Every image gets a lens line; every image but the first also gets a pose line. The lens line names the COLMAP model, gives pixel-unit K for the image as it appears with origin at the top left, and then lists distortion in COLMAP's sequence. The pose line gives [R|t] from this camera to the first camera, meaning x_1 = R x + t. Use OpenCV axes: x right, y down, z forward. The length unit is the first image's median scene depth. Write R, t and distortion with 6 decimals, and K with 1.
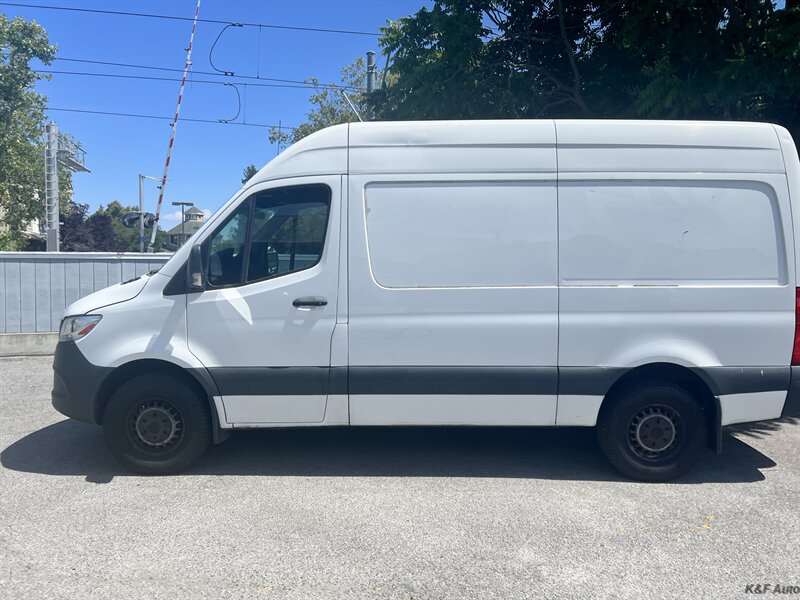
lens RADIAL K [[602.4, 0, 406.3], [0, 602.4, 291.1], [0, 0, 1]] dist [0.054533, -0.059238]
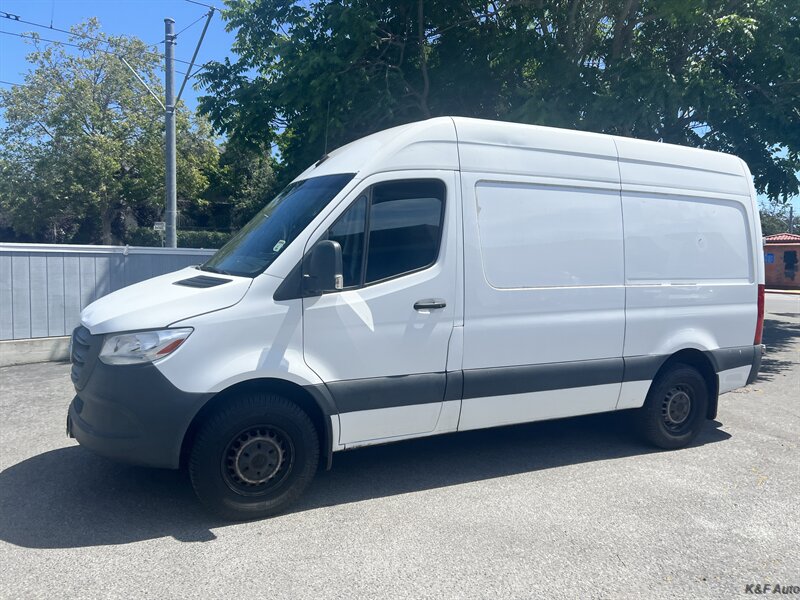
lens RADIAL K [[602.4, 0, 406.3], [0, 602.4, 291.0], [0, 0, 1]] dist [0.054533, -0.059238]
pose [[0.892931, -0.012945, 0.450008, -0.607903], [0.009155, 0.999902, 0.010598, -0.012916], [-0.450101, -0.005343, 0.892962, 0.181231]]
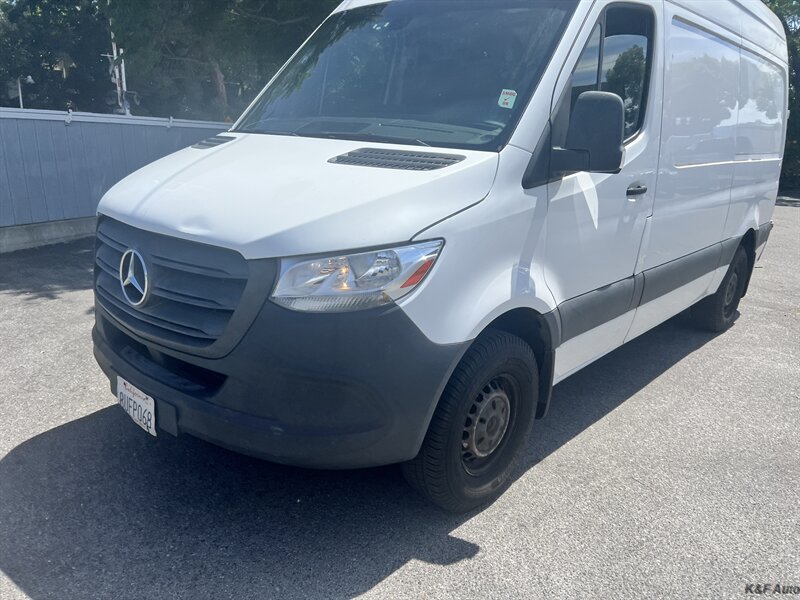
lens RADIAL K [[602.4, 0, 404.6], [0, 602.4, 302.8], [0, 0, 1]] dist [0.054533, -0.059238]
pose [[0.663383, -0.180846, 0.726097, -0.864605], [0.012339, 0.972867, 0.231035, -0.018908], [-0.748178, -0.144306, 0.647615, 0.720007]]
